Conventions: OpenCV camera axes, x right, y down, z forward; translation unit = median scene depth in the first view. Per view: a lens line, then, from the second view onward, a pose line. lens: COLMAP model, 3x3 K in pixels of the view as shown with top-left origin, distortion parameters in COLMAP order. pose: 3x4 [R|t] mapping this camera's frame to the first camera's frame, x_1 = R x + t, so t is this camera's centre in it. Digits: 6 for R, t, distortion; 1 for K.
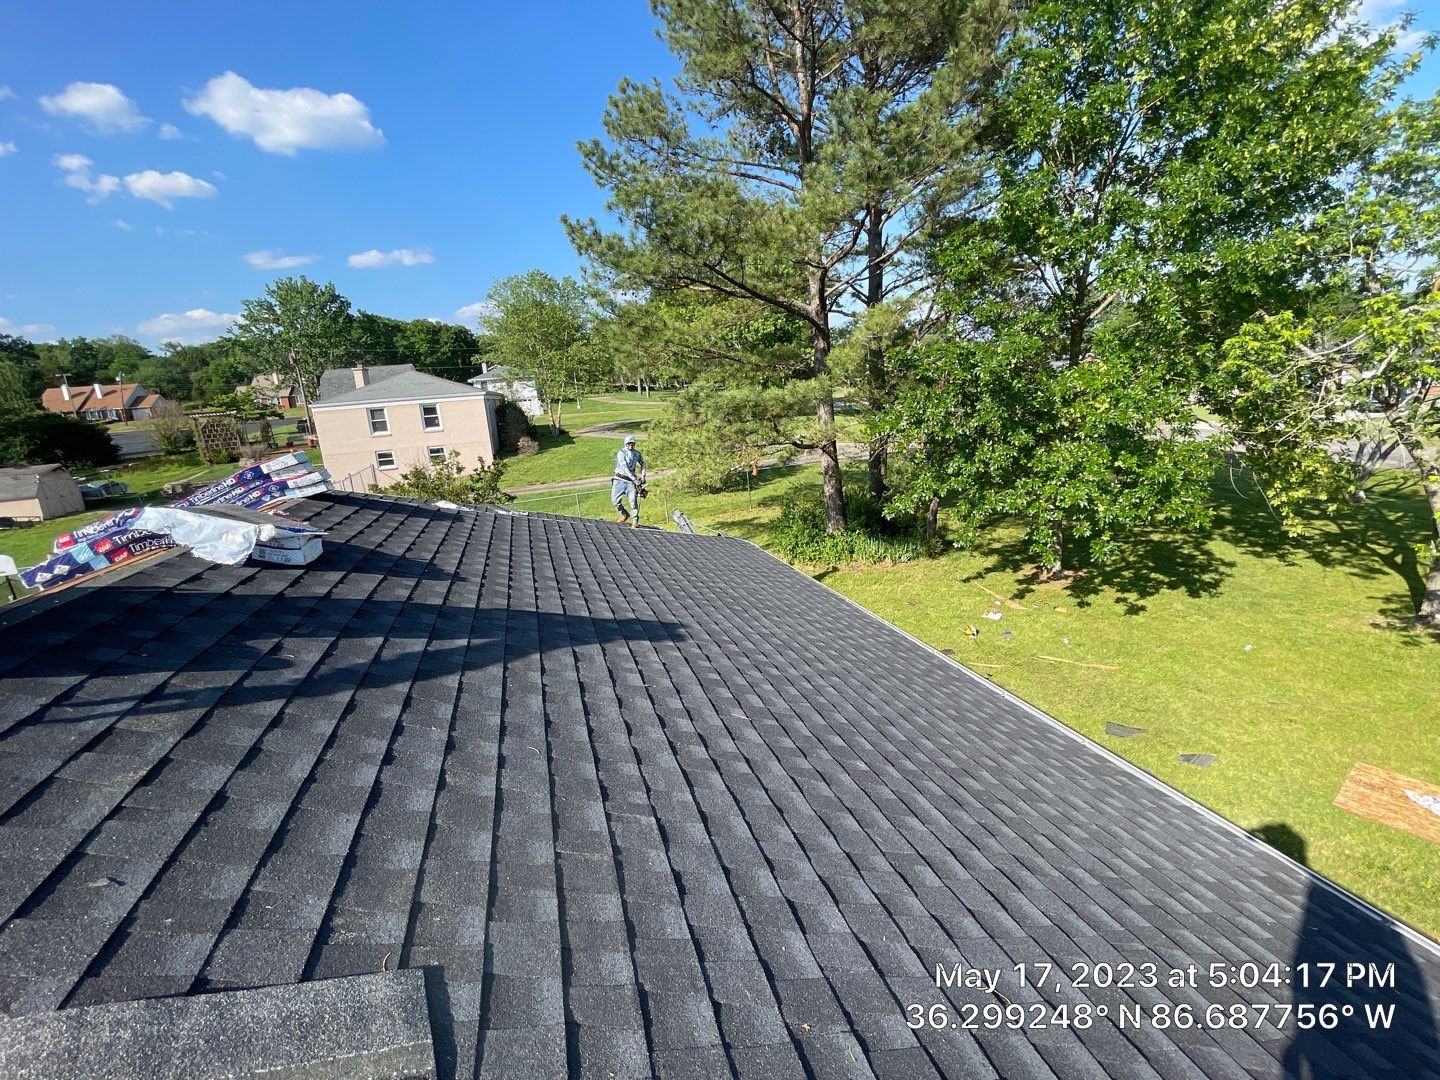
lens RADIAL K [[690.5, 0, 709.5], [0, 690.5, 537.4], [0, 0, 1]] dist [0.004821, 0.000811]
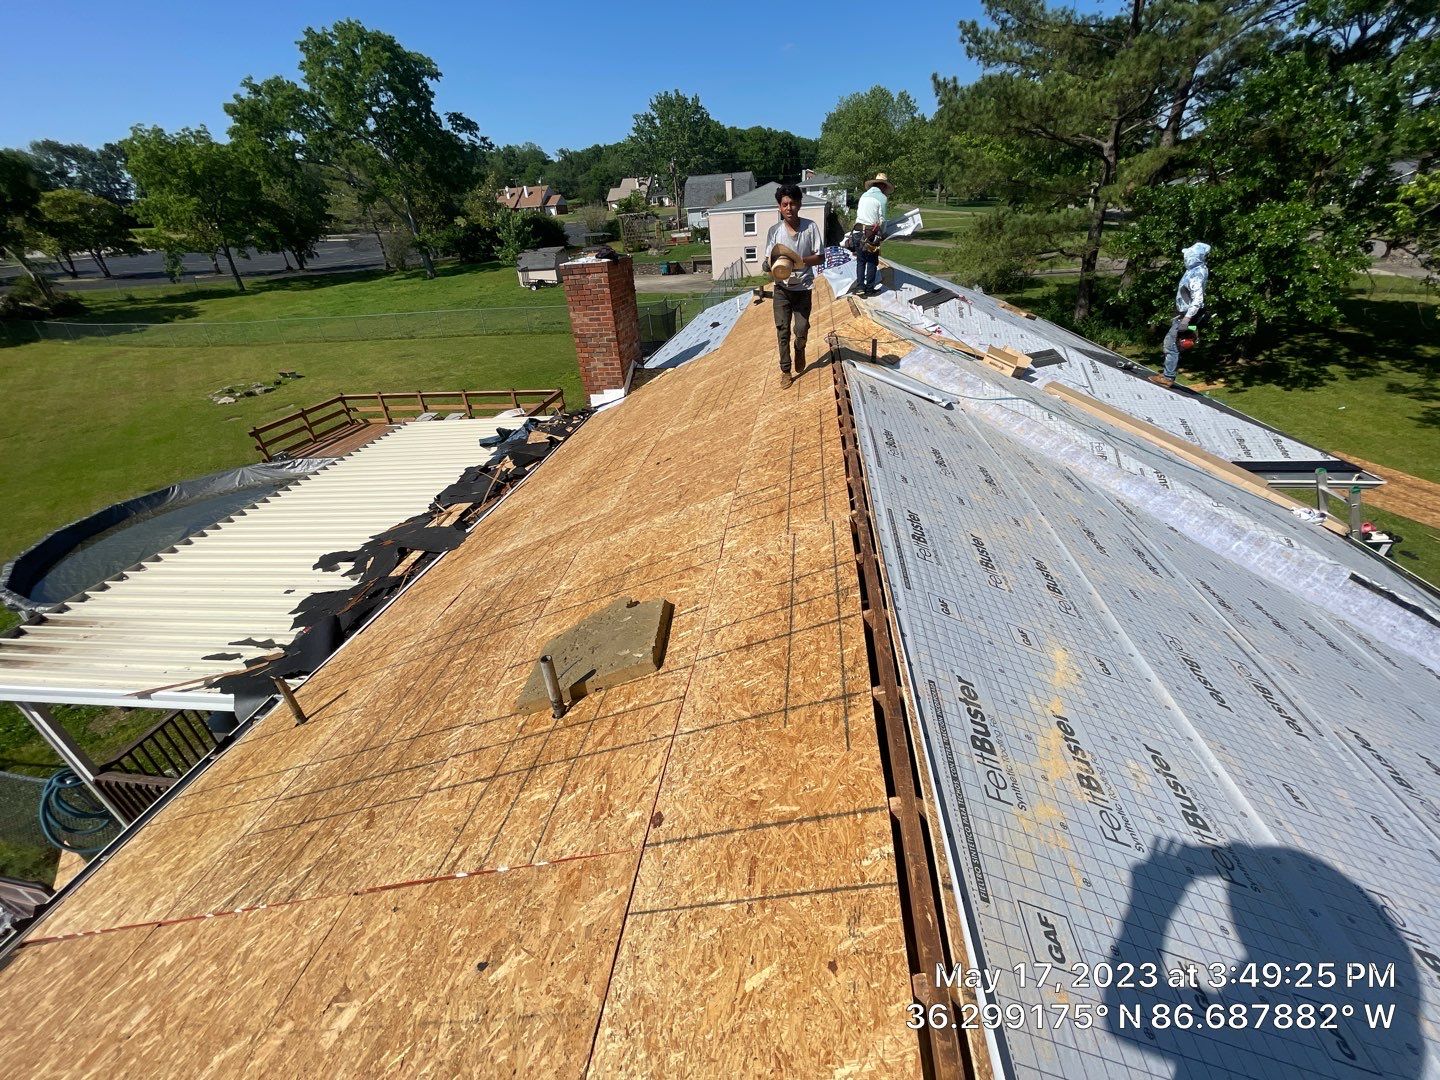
lens RADIAL K [[579.4, 0, 715.0], [0, 579.4, 542.7], [0, 0, 1]] dist [-0.000753, -0.000495]
pose [[0.919040, 0.214751, -0.330526, -0.007474], [-0.094932, 0.934460, 0.343180, 0.034028], [0.382562, -0.284019, 0.879193, -0.208051]]
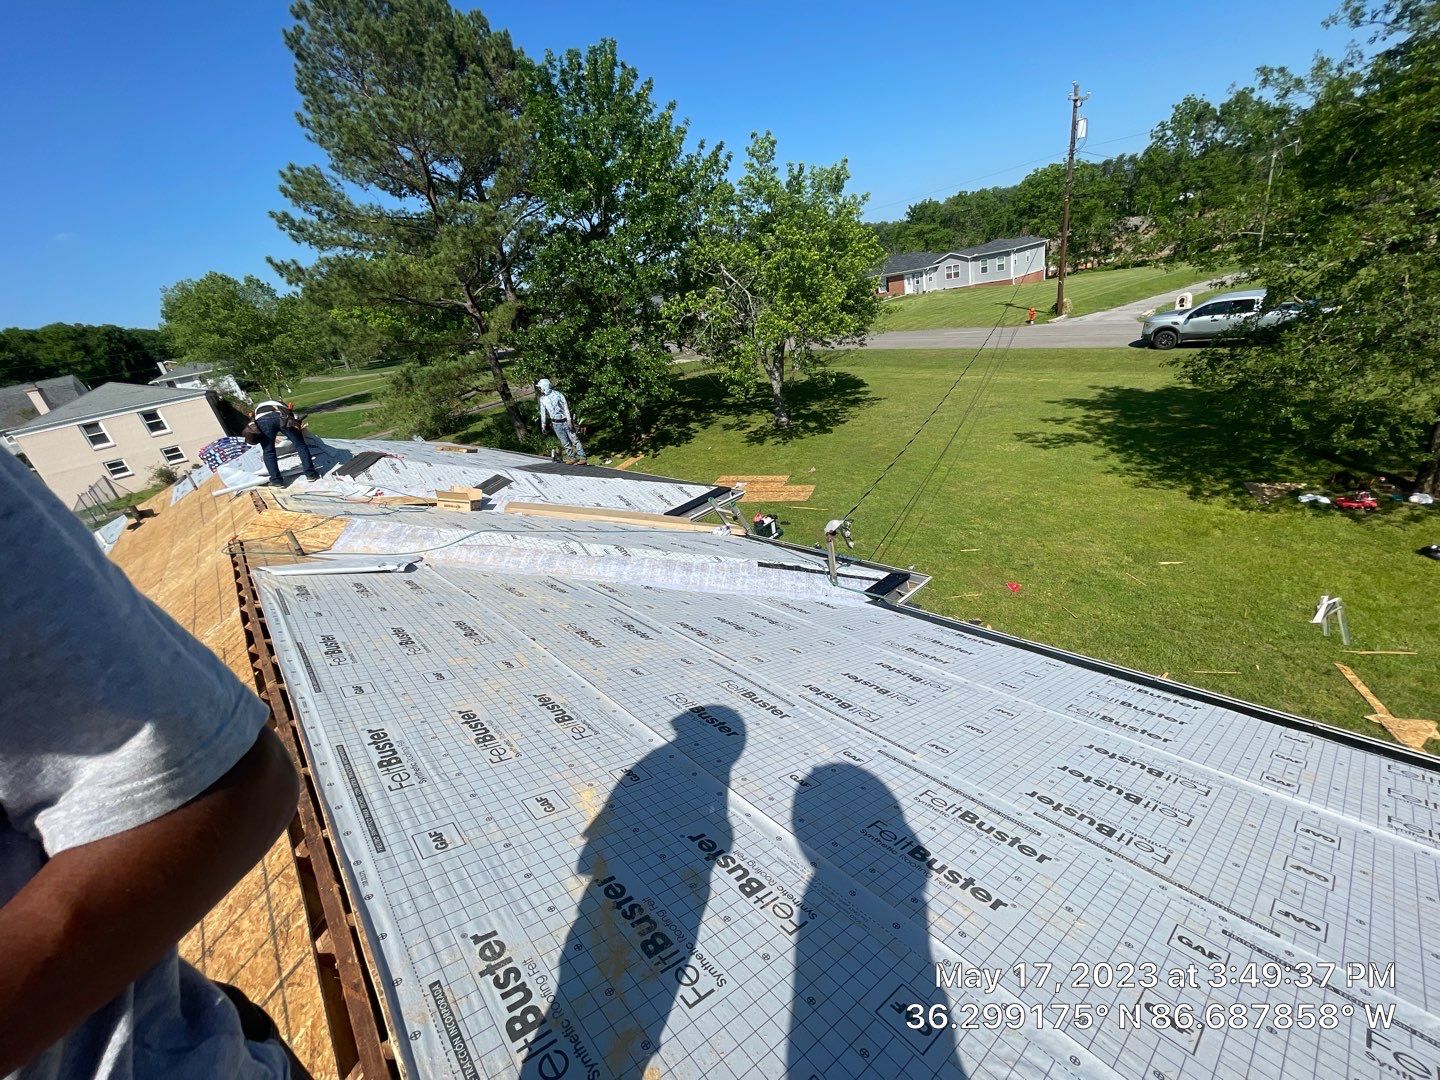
lens RADIAL K [[579.4, 0, 722.7], [0, 579.4, 540.2], [0, 0, 1]] dist [-0.000753, -0.000495]
pose [[0.885105, -0.267612, 0.380753, 0.003750], [0.213709, 0.960491, 0.178287, 0.032196], [-0.413421, -0.076432, 0.907326, -0.198870]]
